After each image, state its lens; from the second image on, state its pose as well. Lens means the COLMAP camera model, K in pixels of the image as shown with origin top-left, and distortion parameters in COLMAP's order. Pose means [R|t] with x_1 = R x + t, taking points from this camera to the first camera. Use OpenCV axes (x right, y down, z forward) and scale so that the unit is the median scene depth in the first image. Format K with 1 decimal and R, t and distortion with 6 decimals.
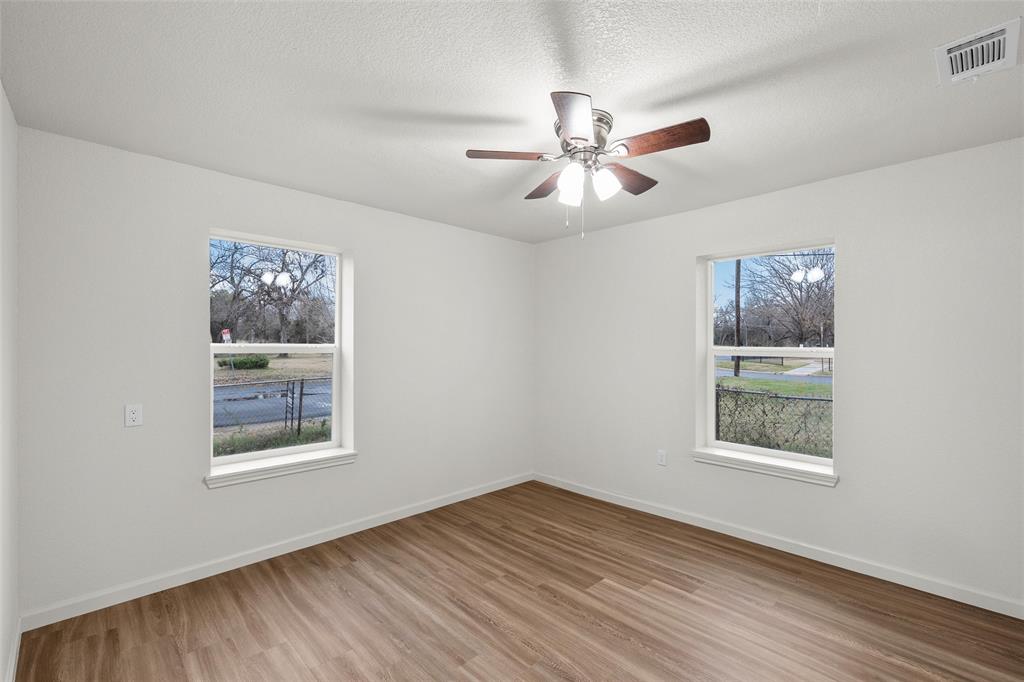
lens RADIAL K [[397.3, 0, 512.0], [0, 397.3, 341.0], [0, 0, 1]] dist [0.000193, 0.000064]
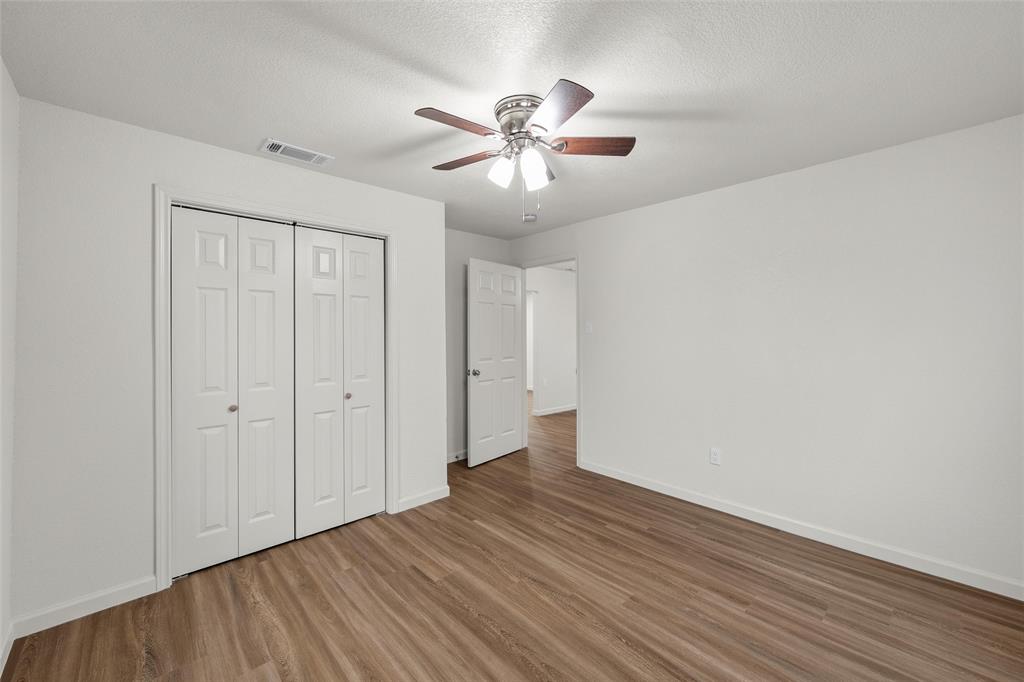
lens RADIAL K [[397.3, 0, 512.0], [0, 397.3, 341.0], [0, 0, 1]] dist [0.000193, 0.000064]
pose [[-0.999851, 0.004572, 0.016666, 0.187087], [0.004687, 0.999965, 0.006887, 0.042921], [-0.016634, 0.006964, -0.999837, 1.977569]]
